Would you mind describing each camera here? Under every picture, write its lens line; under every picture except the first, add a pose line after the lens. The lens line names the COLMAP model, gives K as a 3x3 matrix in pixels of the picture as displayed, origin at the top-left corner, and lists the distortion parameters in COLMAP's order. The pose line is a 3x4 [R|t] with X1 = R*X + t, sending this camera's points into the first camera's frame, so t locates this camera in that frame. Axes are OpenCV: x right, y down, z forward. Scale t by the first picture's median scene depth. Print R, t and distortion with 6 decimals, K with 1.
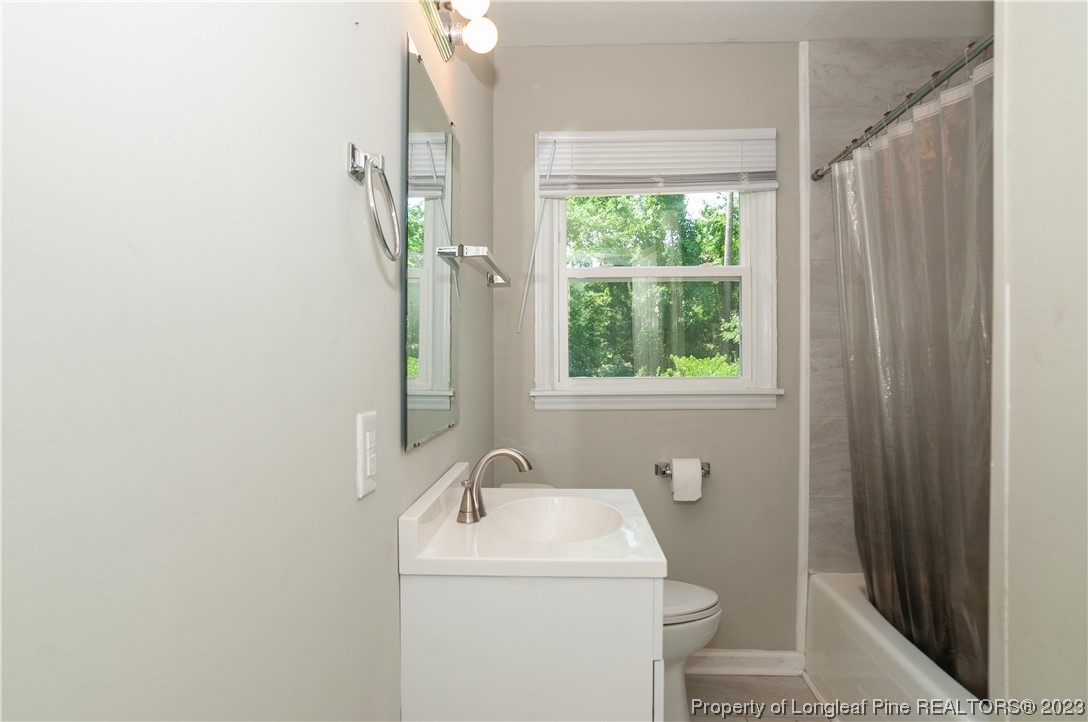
lens RADIAL K [[668.0, 0, 544.1], [0, 668.0, 347.8], [0, 0, 1]] dist [-0.040402, 0.001264]
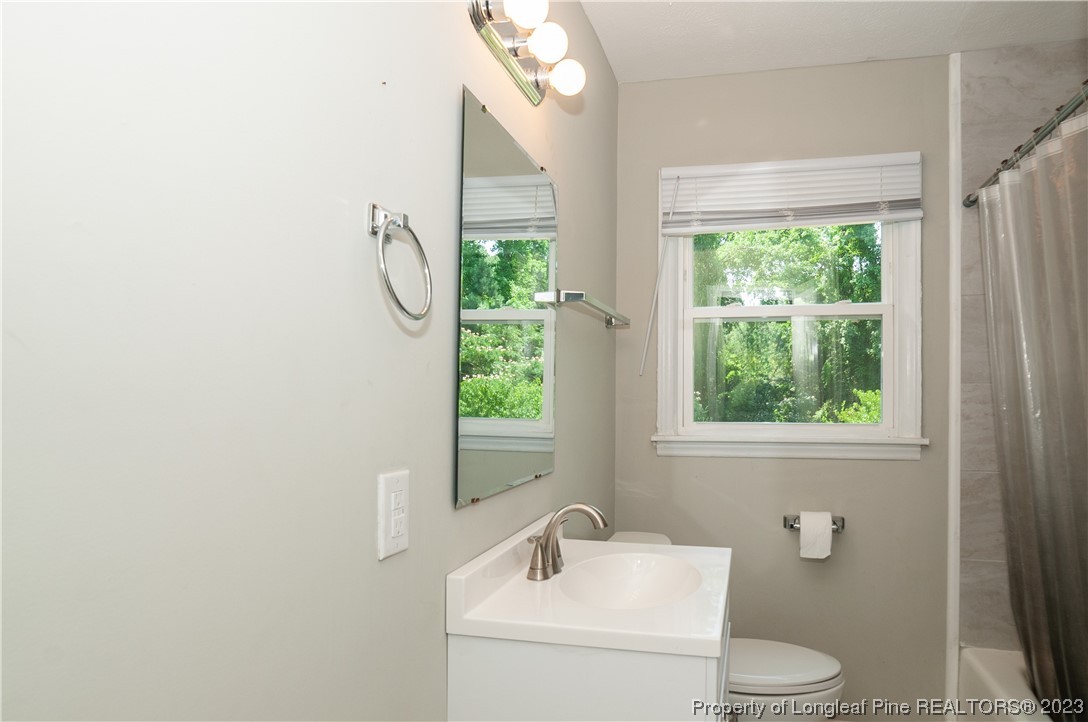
lens RADIAL K [[664.4, 0, 668.7], [0, 664.4, 356.8], [0, 0, 1]] dist [-0.051102, 0.057052]
pose [[0.985702, 0.000897, -0.168496, 0.163165], [-0.004044, 0.999824, -0.018330, -0.031574], [0.168449, 0.018750, 0.985532, 0.053748]]
